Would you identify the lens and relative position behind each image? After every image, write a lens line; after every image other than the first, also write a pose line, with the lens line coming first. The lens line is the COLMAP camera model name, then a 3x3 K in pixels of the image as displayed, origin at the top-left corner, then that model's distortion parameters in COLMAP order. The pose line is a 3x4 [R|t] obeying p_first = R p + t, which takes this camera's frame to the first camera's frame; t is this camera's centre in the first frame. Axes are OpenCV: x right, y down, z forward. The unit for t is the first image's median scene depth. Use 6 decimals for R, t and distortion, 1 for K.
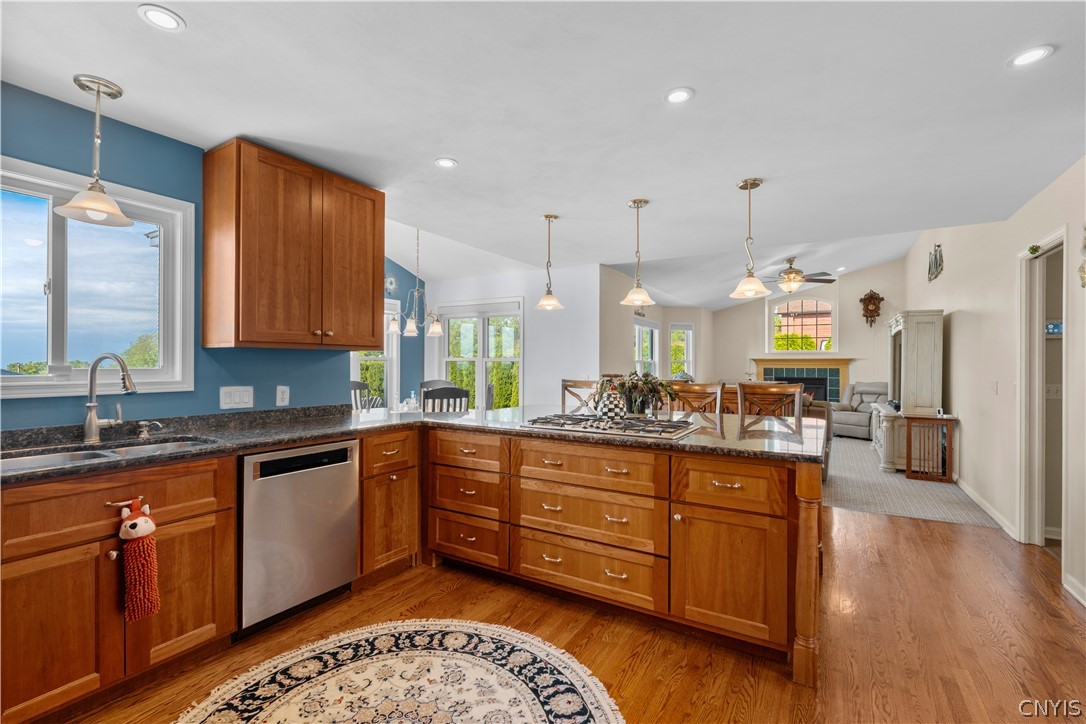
lens RADIAL K [[480.1, 0, 542.9], [0, 480.1, 359.7], [0, 0, 1]] dist [0.000028, 0.000153]
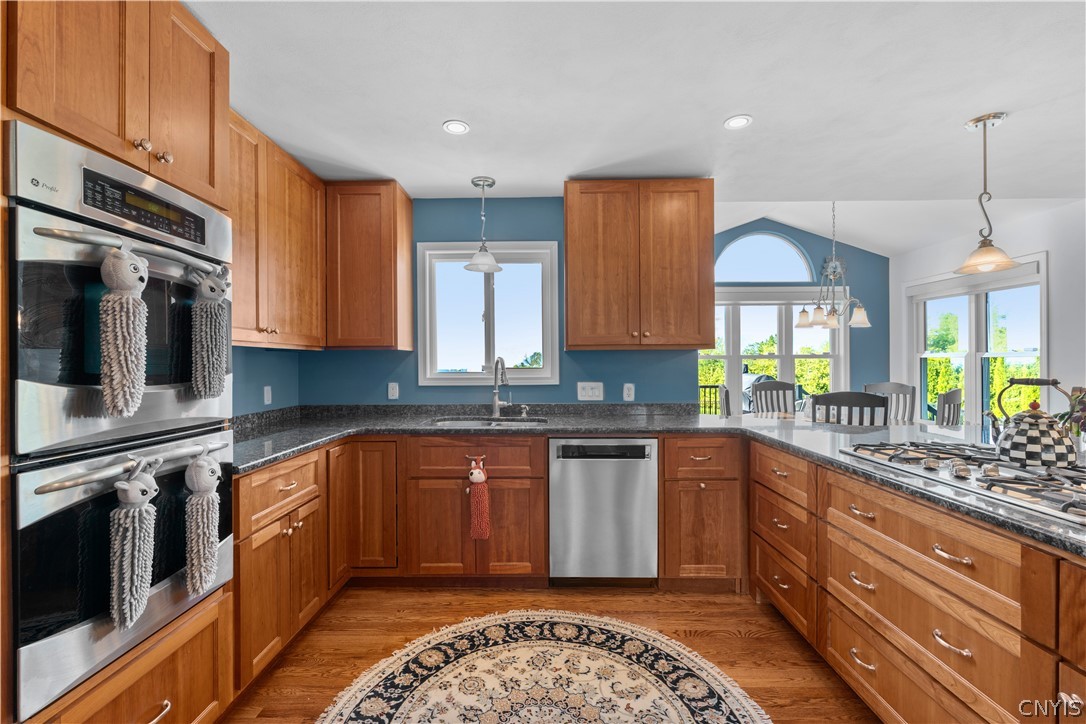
lens RADIAL K [[474.2, 0, 543.0], [0, 474.2, 362.0], [0, 0, 1]] dist [-0.000248, 0.000306]
pose [[0.509052, -0.009215, -0.860687, 0.373681], [0.015012, 0.999886, -0.001826, 0.004982], [0.860605, -0.011991, 0.509132, 0.319516]]
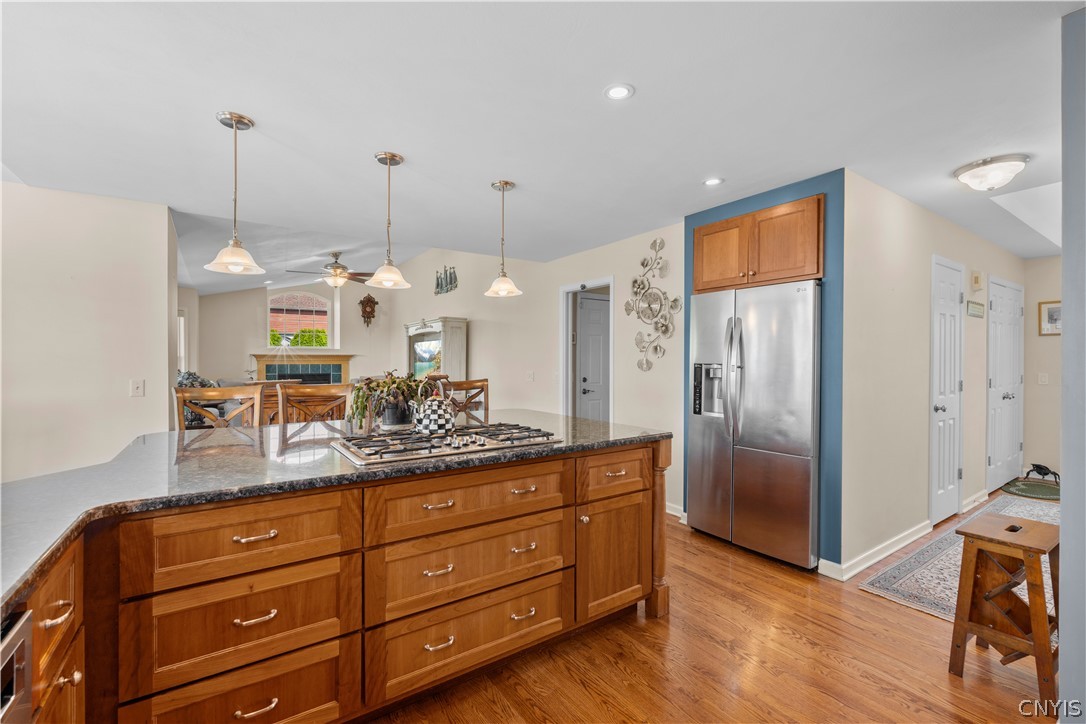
lens RADIAL K [[474.2, 0, 543.0], [0, 474.2, 362.0], [0, 0, 1]] dist [-0.000248, 0.000306]
pose [[0.410886, -0.005662, 0.911669, -0.569709], [-0.007497, 0.999926, 0.009589, 0.000091], [-0.911656, -0.010774, 0.410813, 0.618216]]
